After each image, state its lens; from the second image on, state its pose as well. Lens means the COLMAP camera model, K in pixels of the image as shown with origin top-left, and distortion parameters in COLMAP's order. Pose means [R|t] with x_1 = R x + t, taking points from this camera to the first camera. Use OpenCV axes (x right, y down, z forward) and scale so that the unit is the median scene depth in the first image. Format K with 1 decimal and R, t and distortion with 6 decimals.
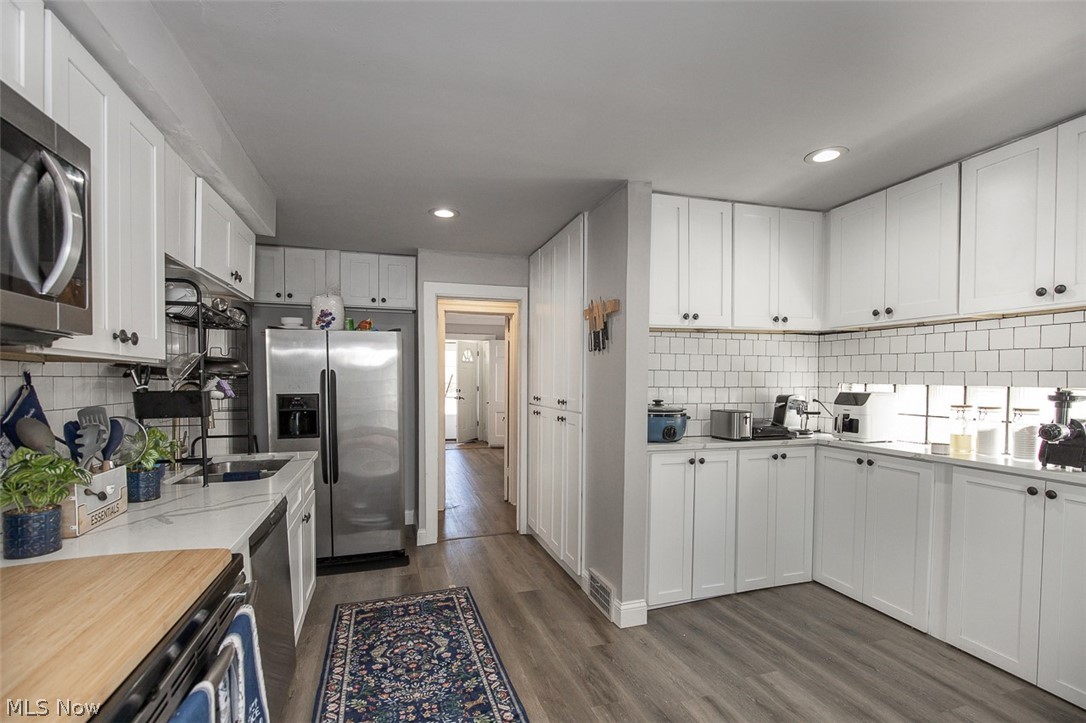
lens RADIAL K [[502.9, 0, 544.3], [0, 502.9, 386.6], [0, 0, 1]] dist [-0.016806, 0.004344]
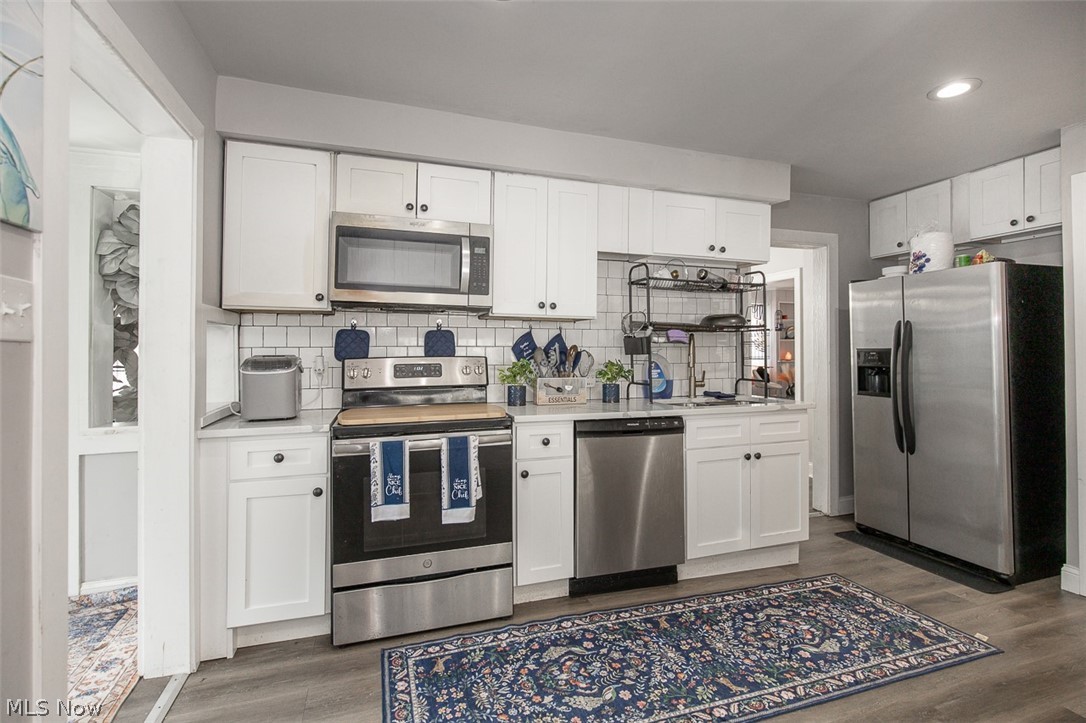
lens RADIAL K [[502.9, 0, 550.6], [0, 502.9, 347.9], [0, 0, 1]] dist [-0.016806, 0.004344]
pose [[0.028942, -0.007900, -0.999550, 0.504660], [-0.017735, 0.999807, -0.008416, 0.037133], [0.999424, 0.017970, 0.028796, 0.447829]]
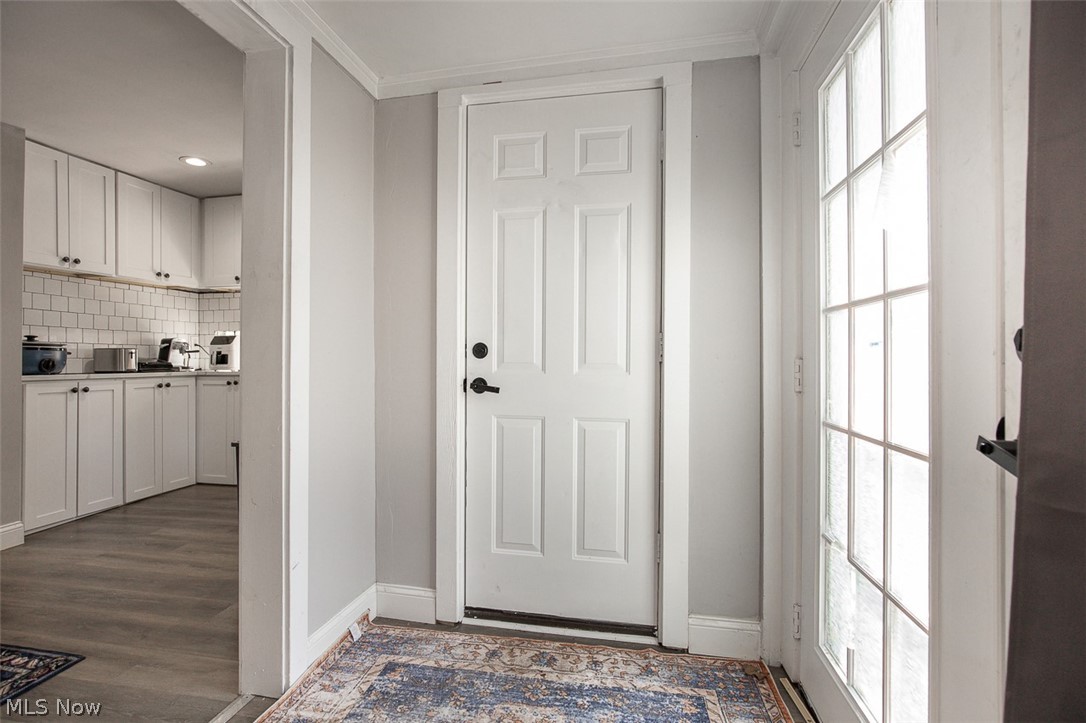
lens RADIAL K [[502.9, 0, 542.0], [0, 502.9, 360.5], [0, 0, 1]] dist [-0.016806, 0.004344]
pose [[0.478529, -0.007670, 0.878038, -0.172755], [0.023740, 0.999709, -0.004205, 0.108454], [-0.877751, 0.022857, 0.478572, -0.427841]]
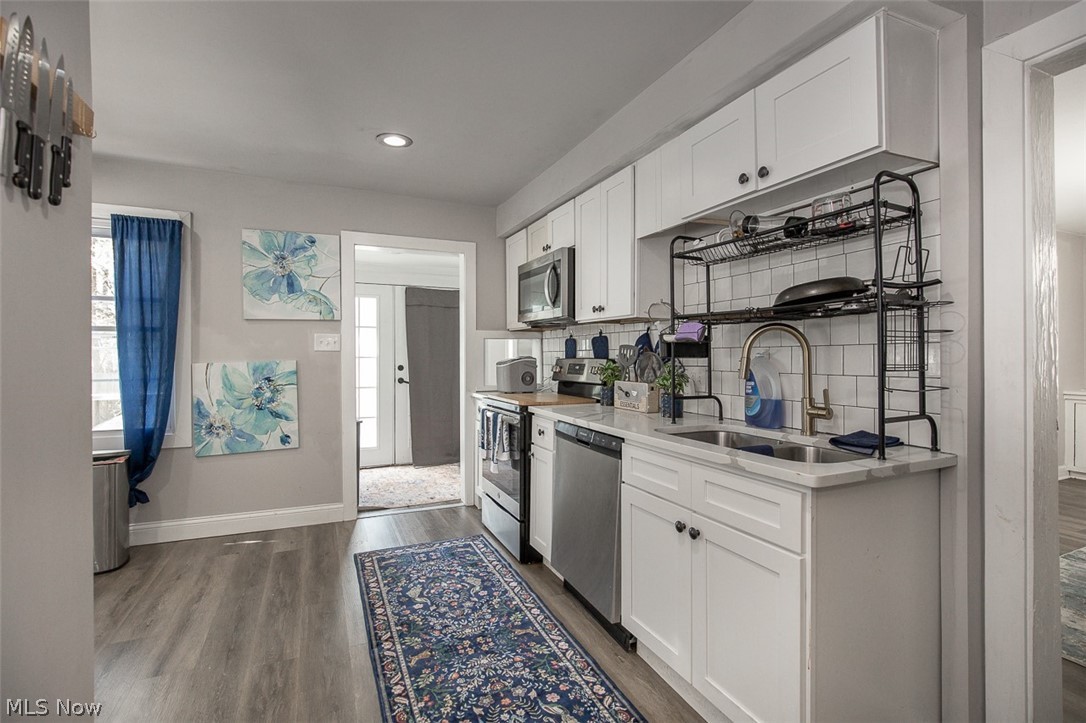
lens RADIAL K [[502.9, 0, 547.3], [0, 502.9, 359.8], [0, 0, 1]] dist [-0.016806, 0.004344]
pose [[-0.992493, 0.001452, -0.122296, -0.183368], [-0.002051, 0.999591, 0.028510, 0.021055], [0.122287, 0.028547, -0.992084, 1.359853]]
